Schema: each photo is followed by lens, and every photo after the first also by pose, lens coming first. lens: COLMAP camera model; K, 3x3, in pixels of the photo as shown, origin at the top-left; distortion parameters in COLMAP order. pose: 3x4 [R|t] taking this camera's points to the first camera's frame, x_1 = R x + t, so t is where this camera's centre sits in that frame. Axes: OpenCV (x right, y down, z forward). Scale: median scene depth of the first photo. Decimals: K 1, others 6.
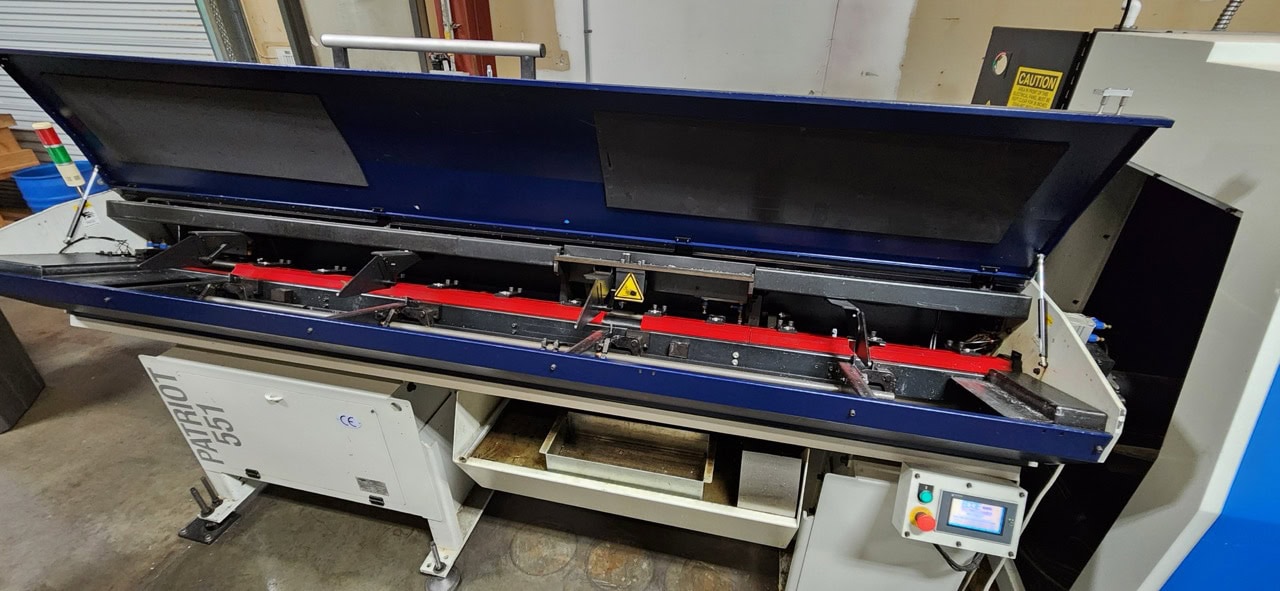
lens RADIAL K [[521.2, 0, 646.4], [0, 521.2, 298.4], [0, 0, 1]] dist [-0.001313, -0.000252]
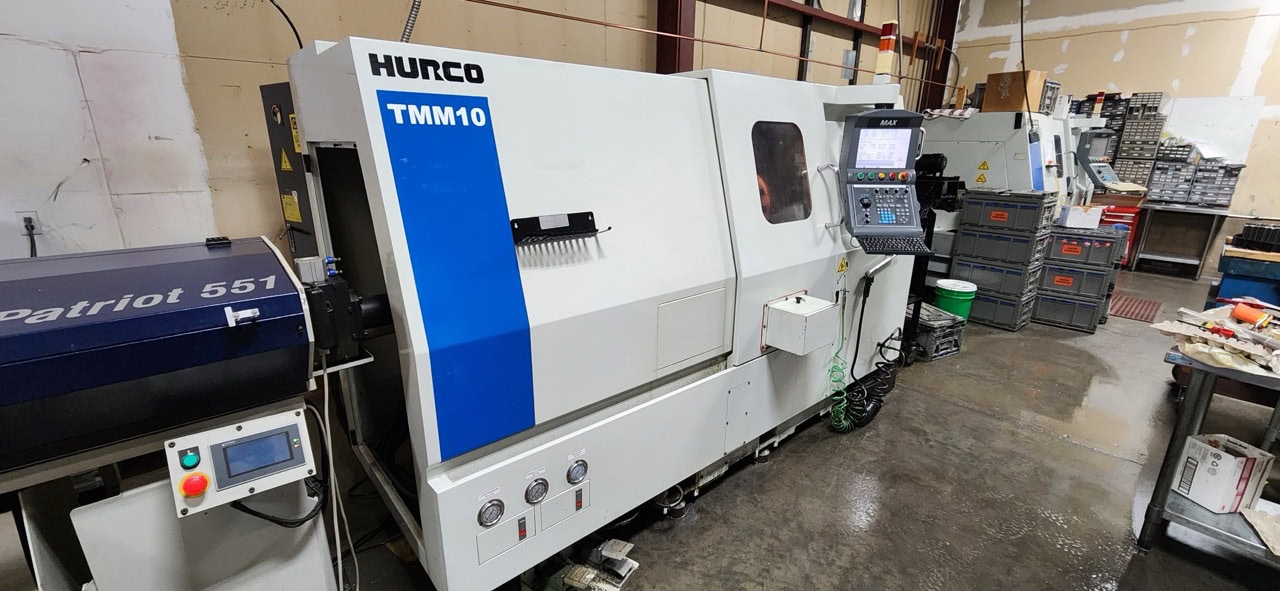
lens RADIAL K [[524.1, 0, 612.5], [0, 524.1, 294.7], [0, 0, 1]] dist [0.000167, 0.011070]
pose [[0.611467, -0.236020, 0.755250, 0.228131], [0.394681, 0.918240, -0.032586, 0.276850], [-0.685810, 0.318008, 0.654626, -0.129396]]
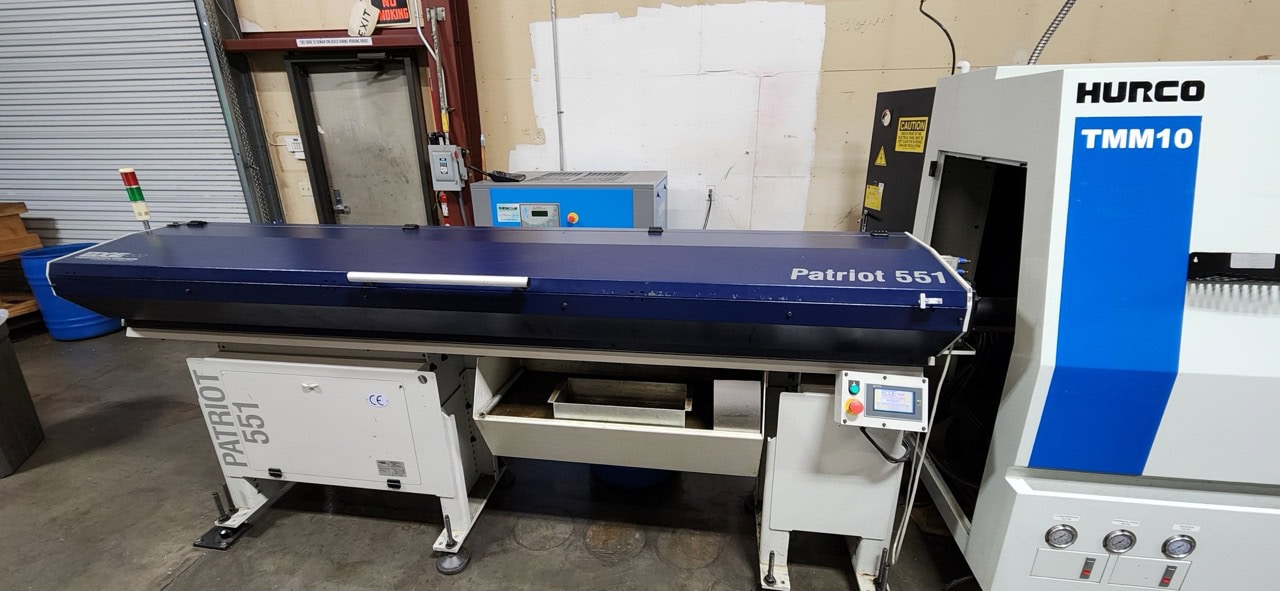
lens RADIAL K [[514.7, 0, 640.0], [0, 514.7, 295.5], [0, 0, 1]] dist [-0.000321, -0.000616]
pose [[0.996590, -0.050120, 0.065553, -0.046249], [0.061262, 0.981601, -0.180849, 0.222657], [-0.055283, 0.184248, 0.981324, -0.177969]]
